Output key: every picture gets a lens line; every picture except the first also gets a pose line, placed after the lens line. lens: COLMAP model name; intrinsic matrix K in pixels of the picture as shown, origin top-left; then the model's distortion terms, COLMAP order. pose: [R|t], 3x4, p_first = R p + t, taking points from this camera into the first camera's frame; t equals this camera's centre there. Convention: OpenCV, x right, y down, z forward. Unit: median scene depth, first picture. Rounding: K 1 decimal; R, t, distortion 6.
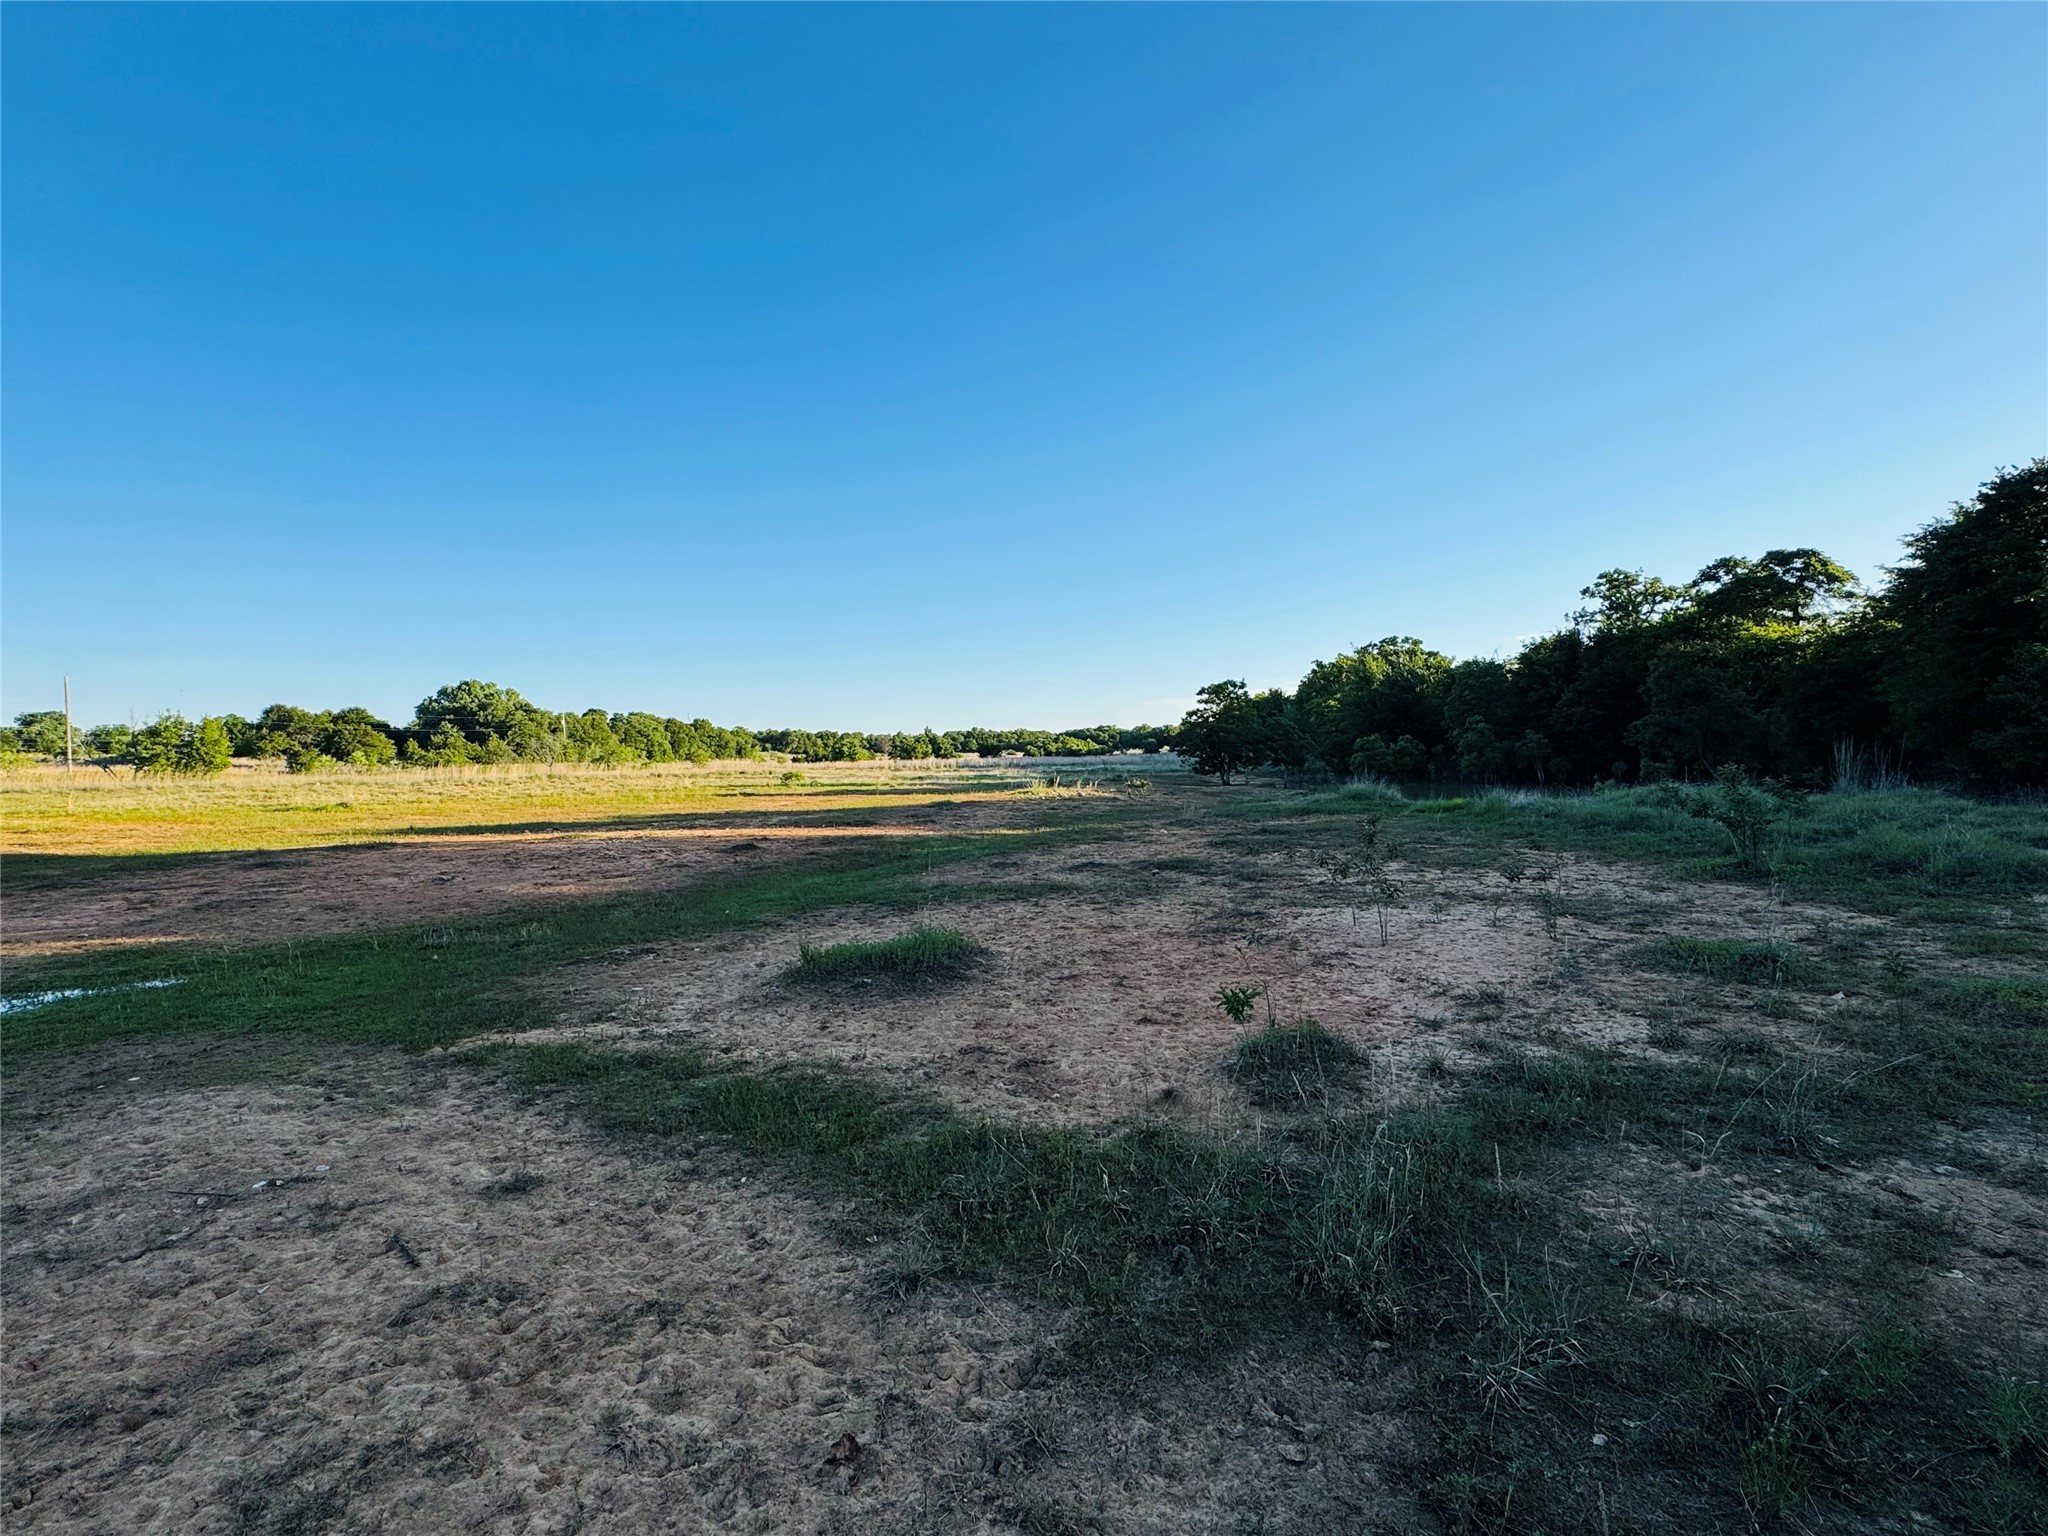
lens RADIAL K [[984.0, 0, 1018.9], [0, 984.0, 762.0], [0, 0, 1]] dist [0.001158, -0.002704]
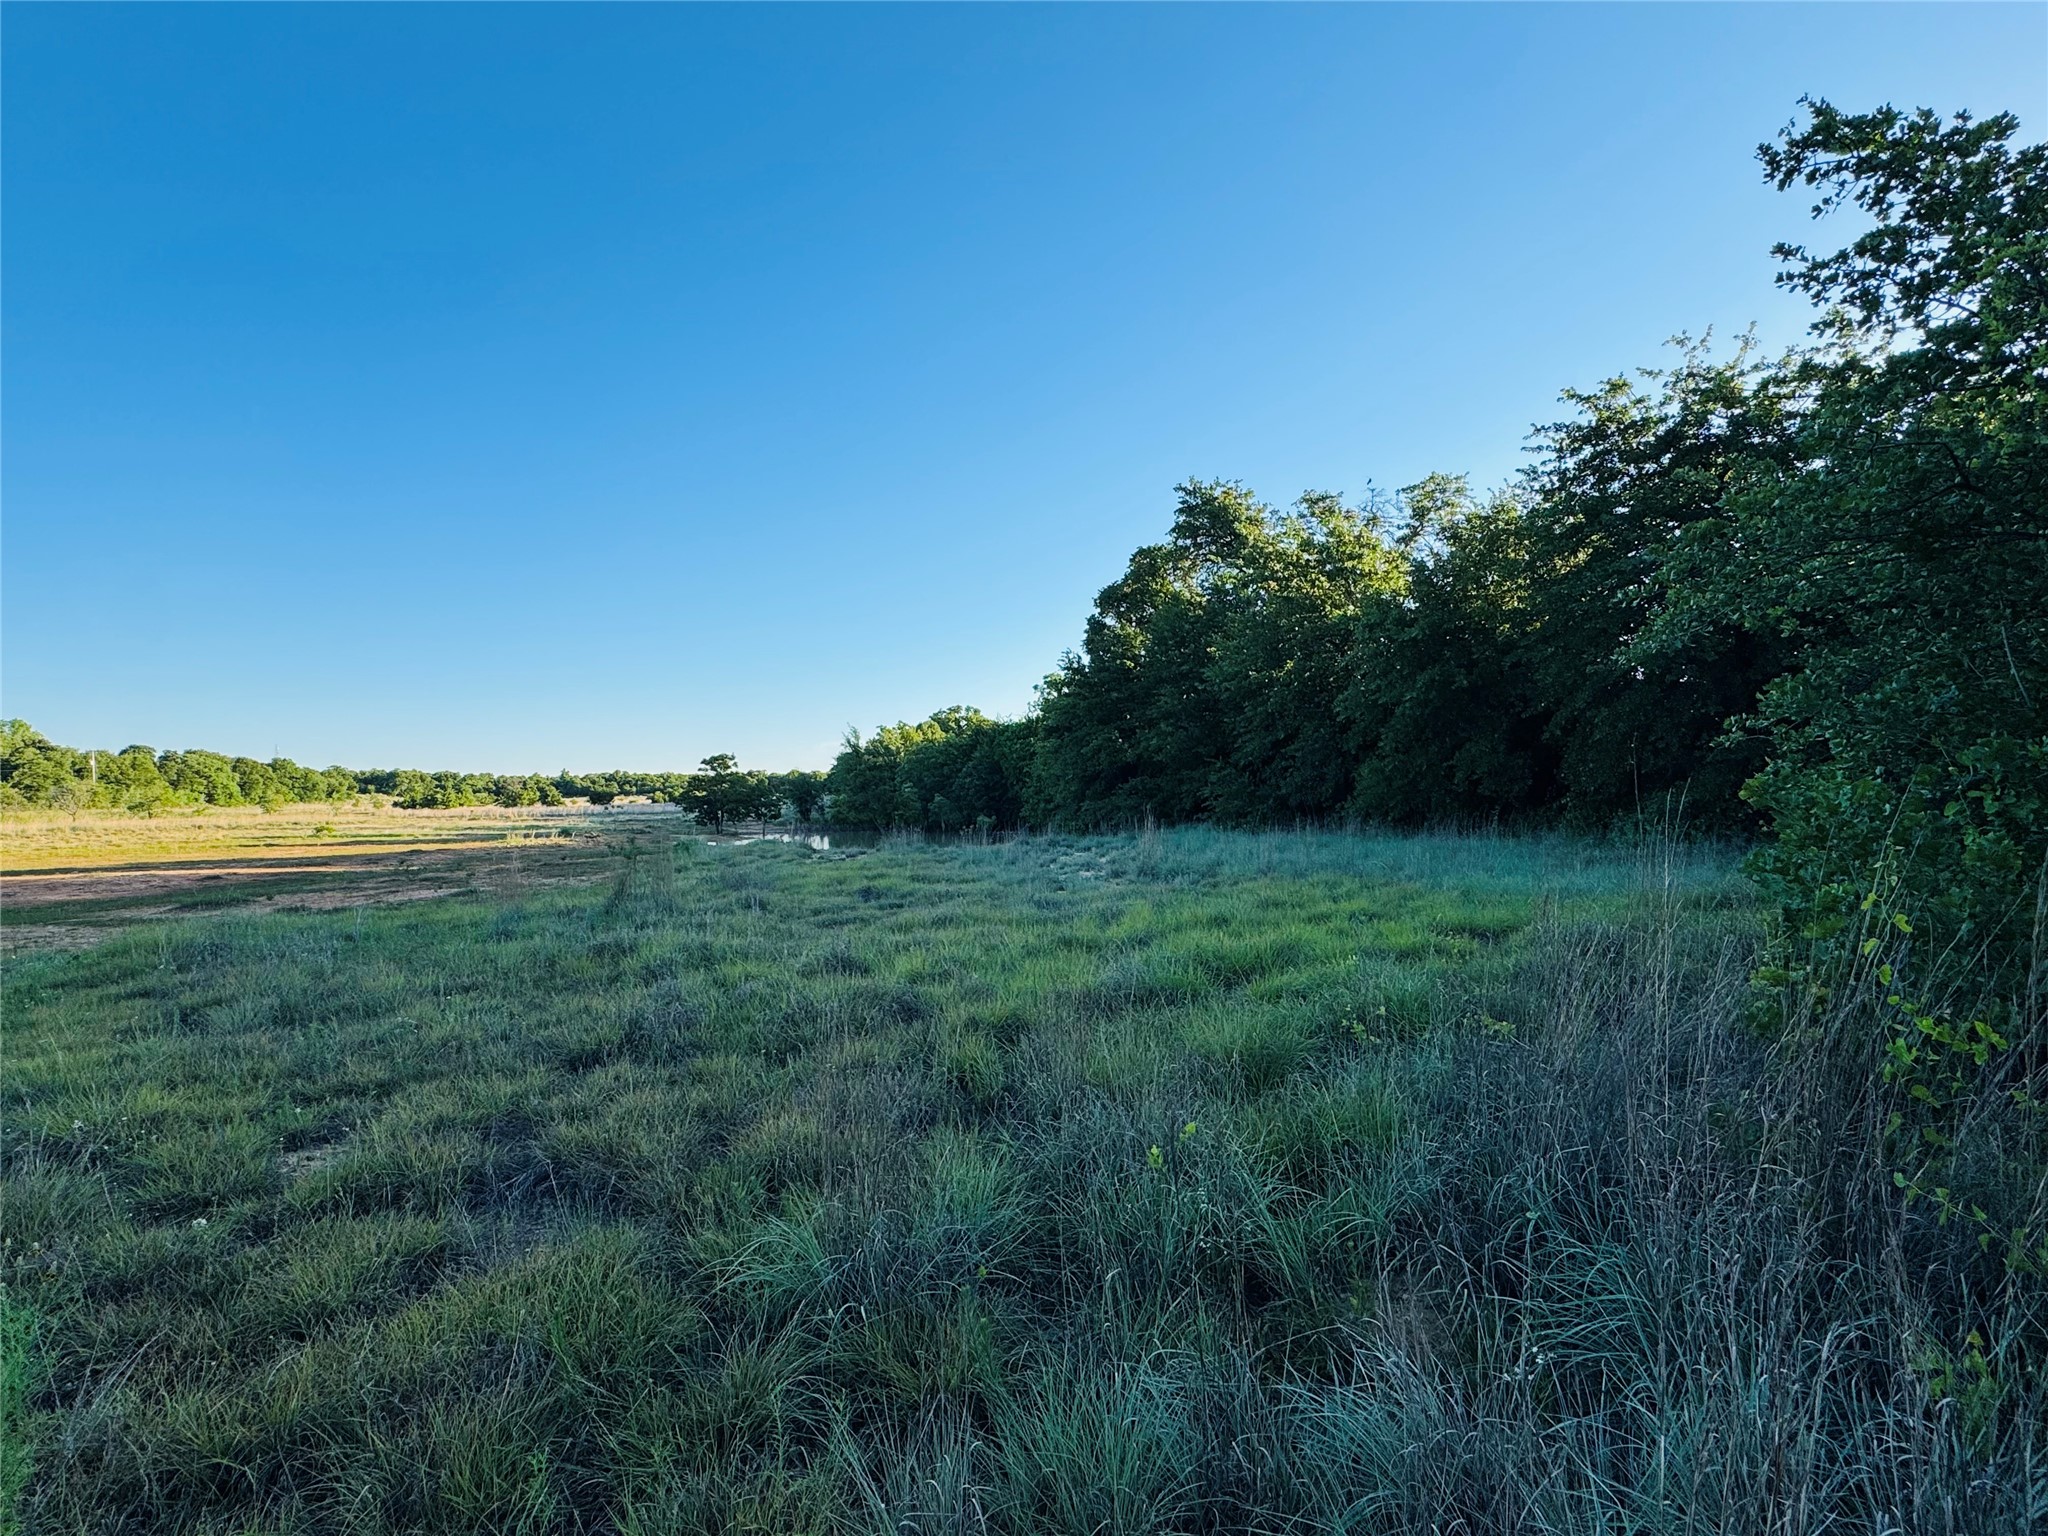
lens RADIAL K [[984.0, 0, 1022.1], [0, 984.0, 771.2], [0, 0, 1]] dist [0.001158, -0.002704]
pose [[0.947855, 0.013852, 0.318400, 0.139561], [-0.003187, 0.999417, -0.033994, -0.012935], [-0.318685, 0.031206, 0.947347, -0.299607]]
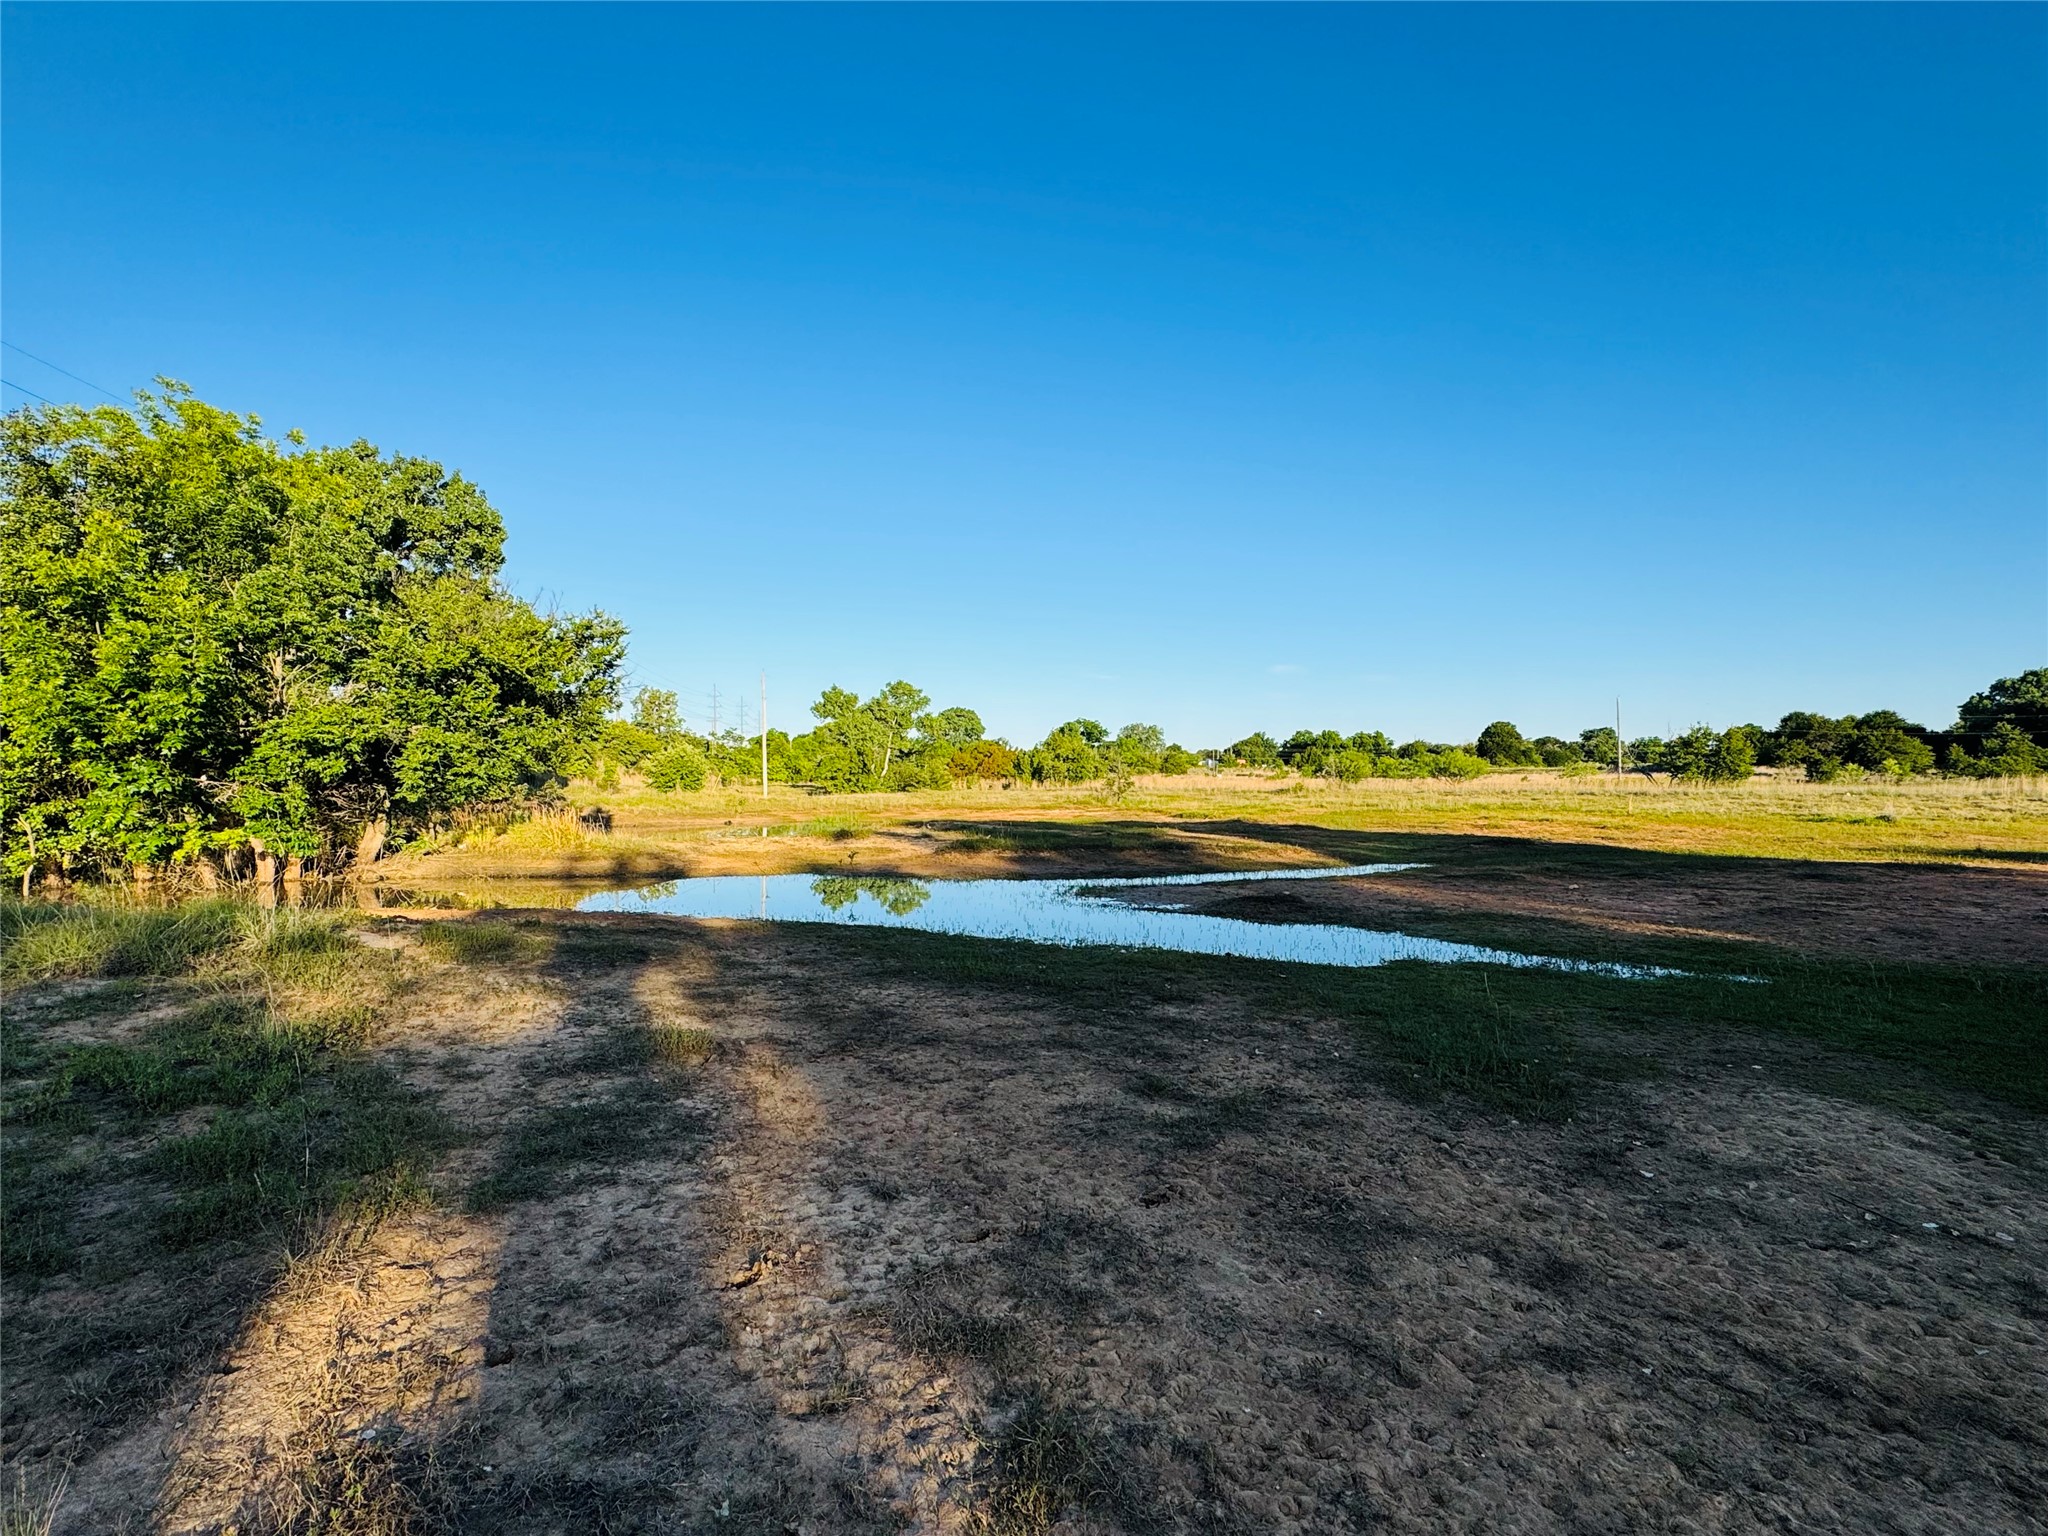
lens RADIAL K [[984.0, 0, 1024.2], [0, 984.0, 769.9], [0, 0, 1]] dist [0.001158, -0.002704]
pose [[0.258976, 0.003780, -0.965876, -0.005020], [-0.004059, 0.999988, 0.002825, -0.000315], [0.965875, 0.003189, 0.258988, -0.004628]]
